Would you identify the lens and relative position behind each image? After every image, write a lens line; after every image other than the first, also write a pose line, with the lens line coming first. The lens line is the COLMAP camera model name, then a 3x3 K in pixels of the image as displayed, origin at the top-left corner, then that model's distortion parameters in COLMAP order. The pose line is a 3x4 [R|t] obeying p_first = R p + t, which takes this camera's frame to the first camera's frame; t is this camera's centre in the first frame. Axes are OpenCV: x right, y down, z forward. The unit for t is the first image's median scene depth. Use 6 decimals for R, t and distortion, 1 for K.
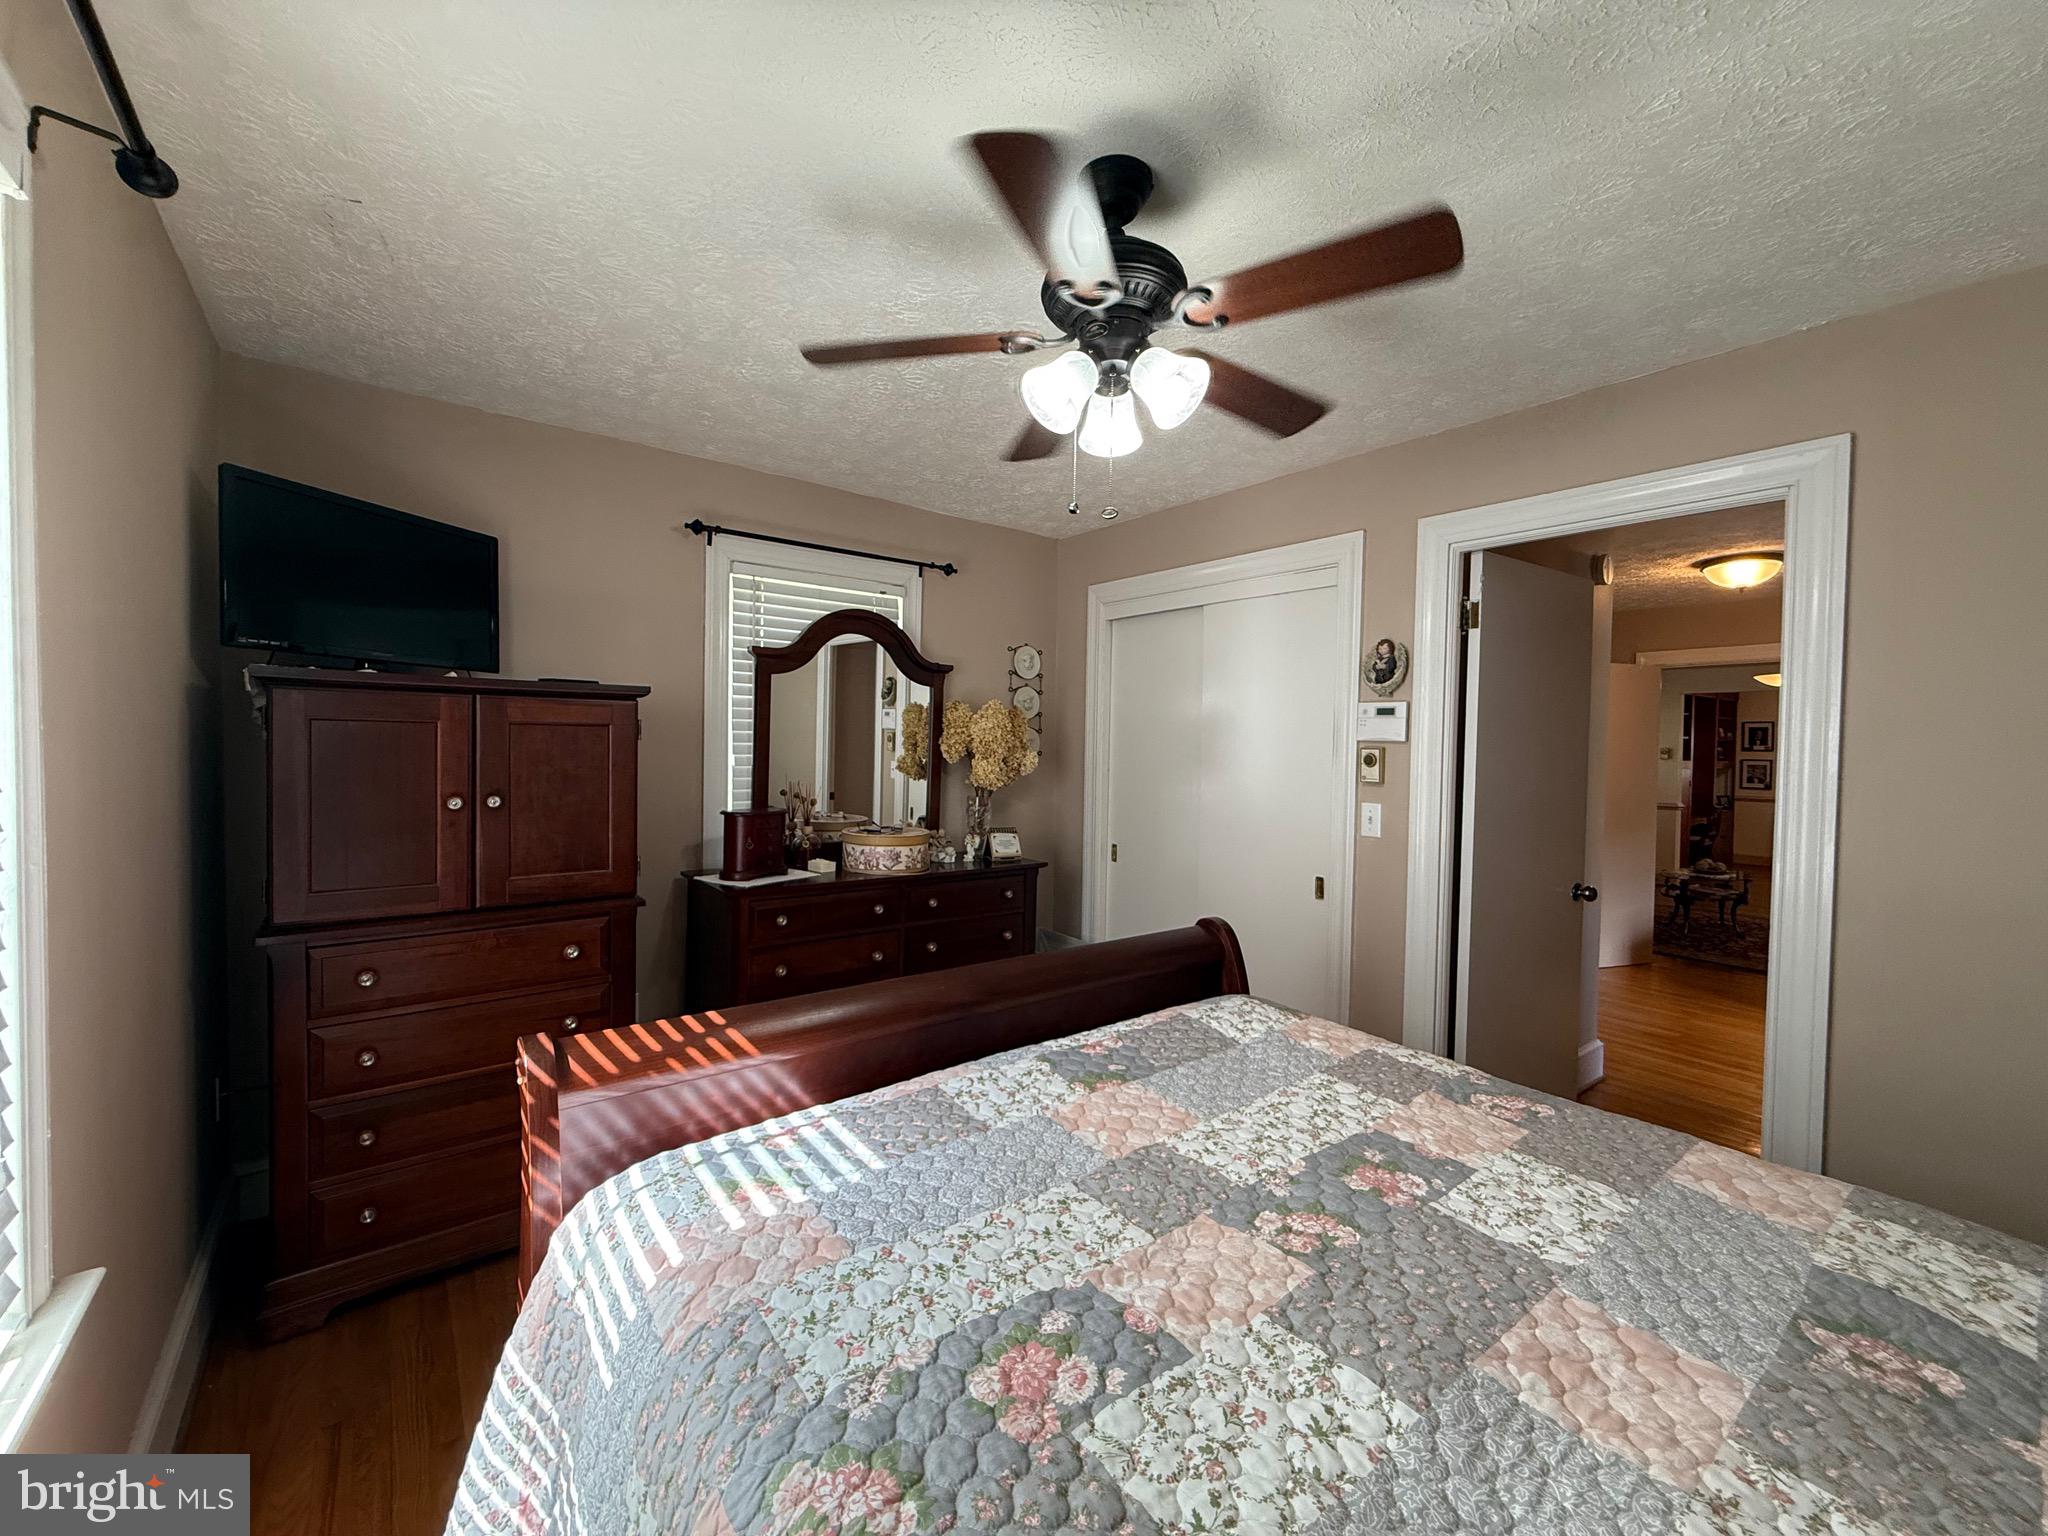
lens RADIAL K [[816.0, 0, 1024.2], [0, 816.0, 765.0], [0, 0, 1]] dist [-0.000223, 0.000048]
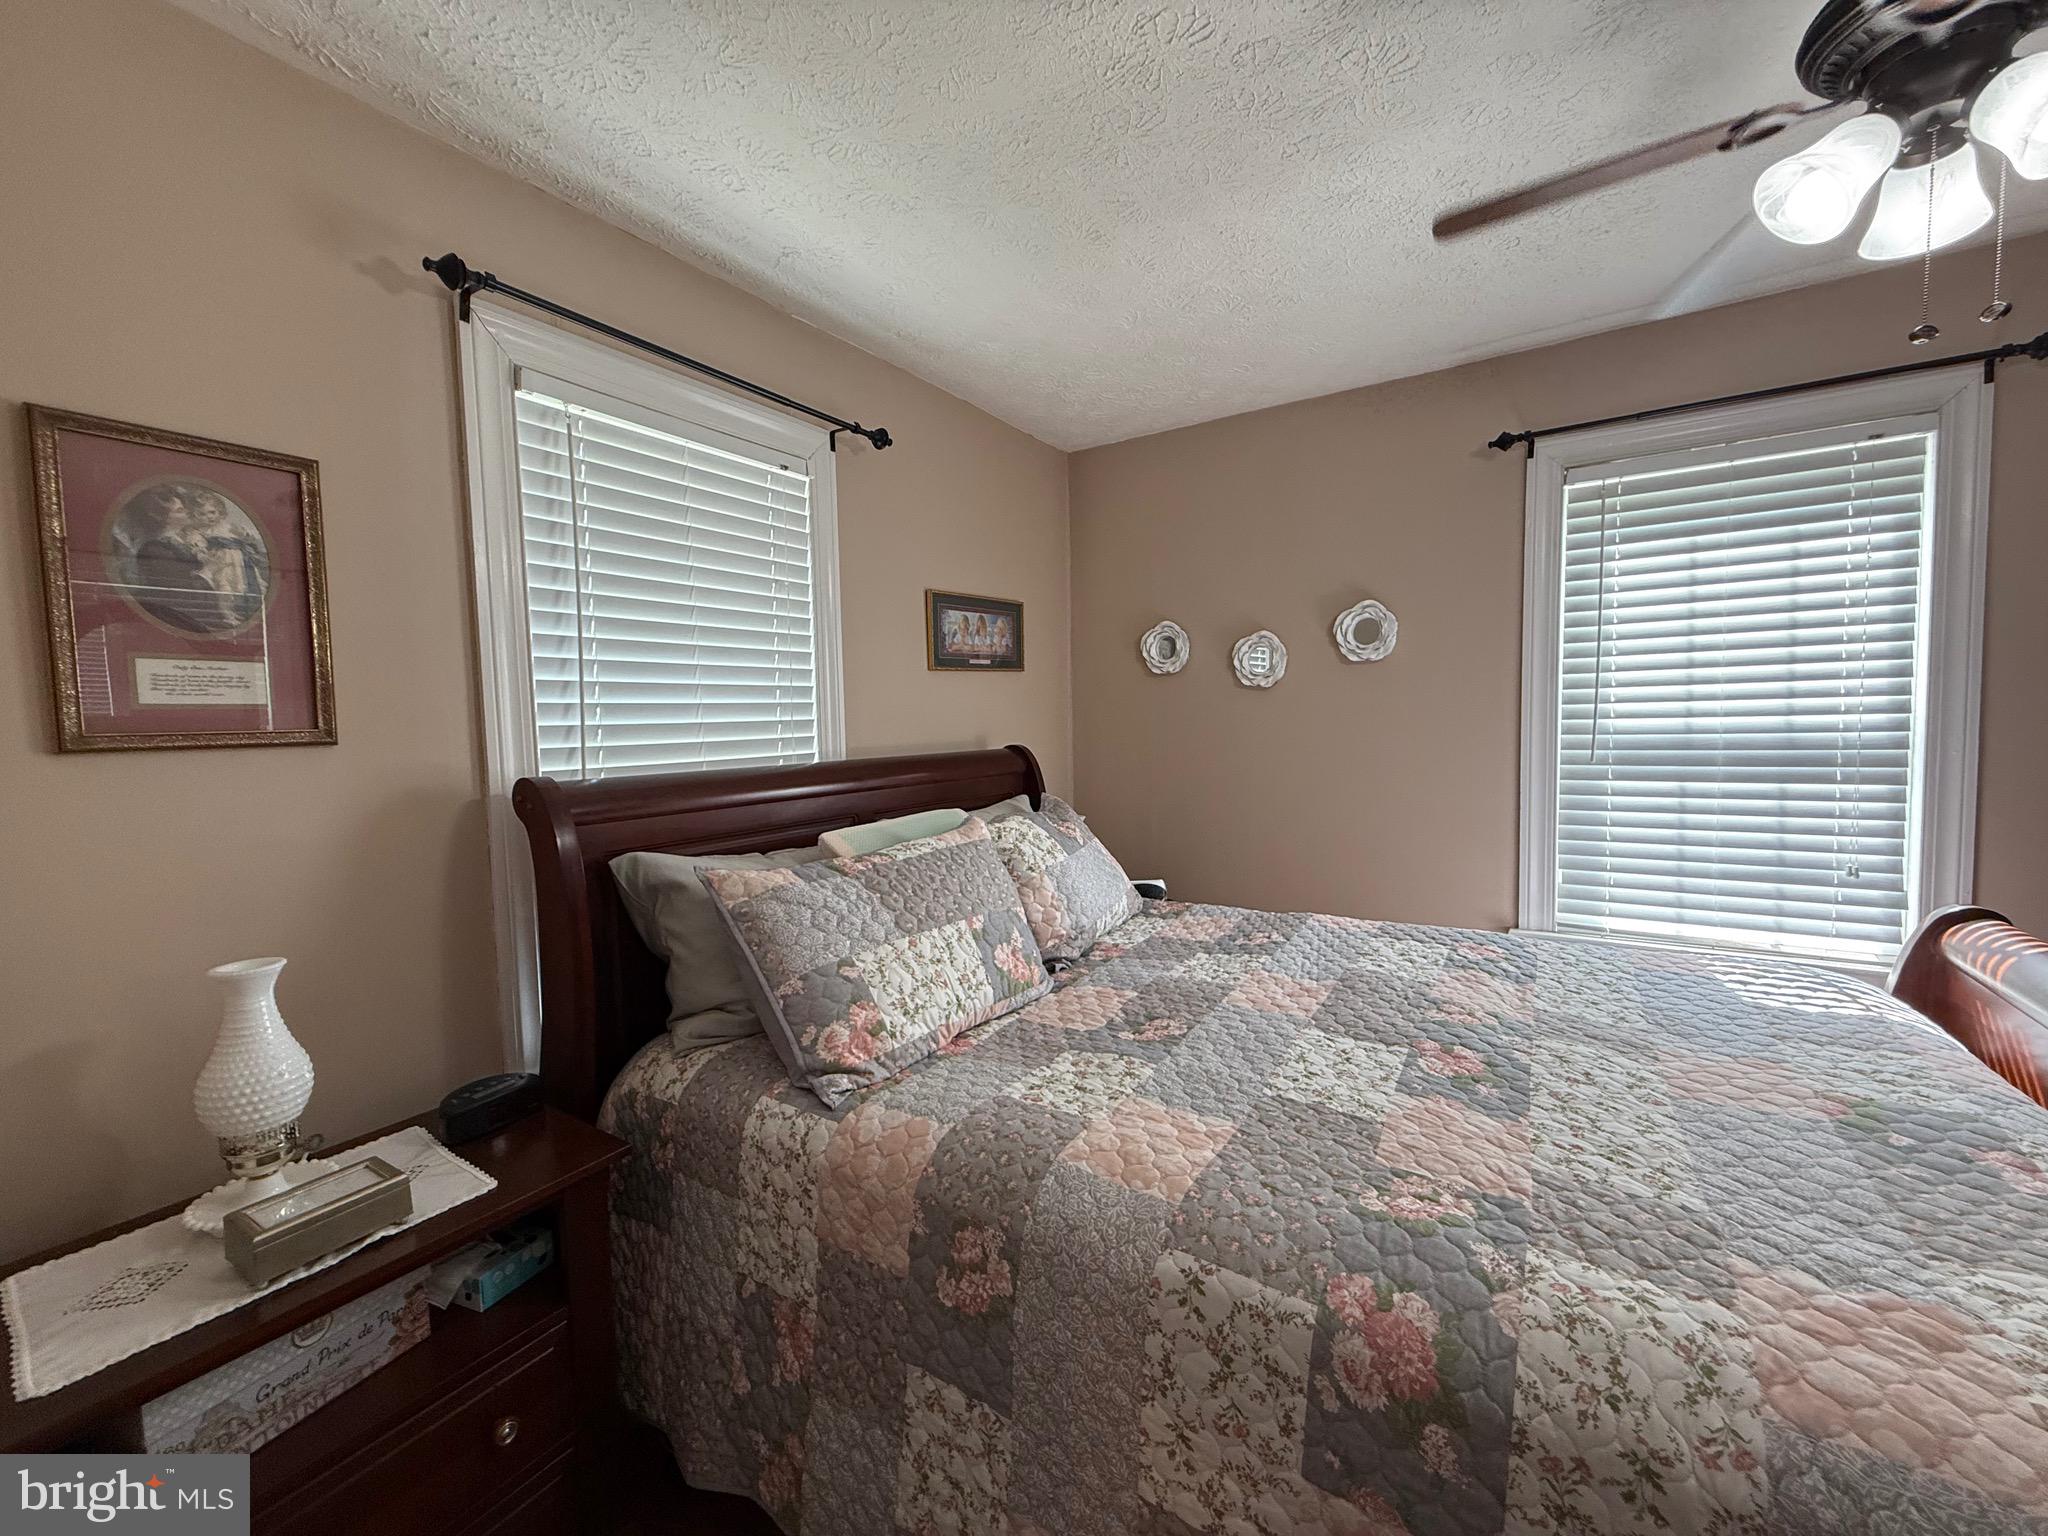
lens RADIAL K [[816.0, 0, 1023.4], [0, 816.0, 767.6], [0, 0, 1]] dist [-0.000223, 0.000048]
pose [[-0.946431, 0.019440, -0.322319, 1.385762], [-0.005326, 0.997111, 0.075778, 0.018530], [0.322861, 0.073435, -0.943593, 1.875008]]
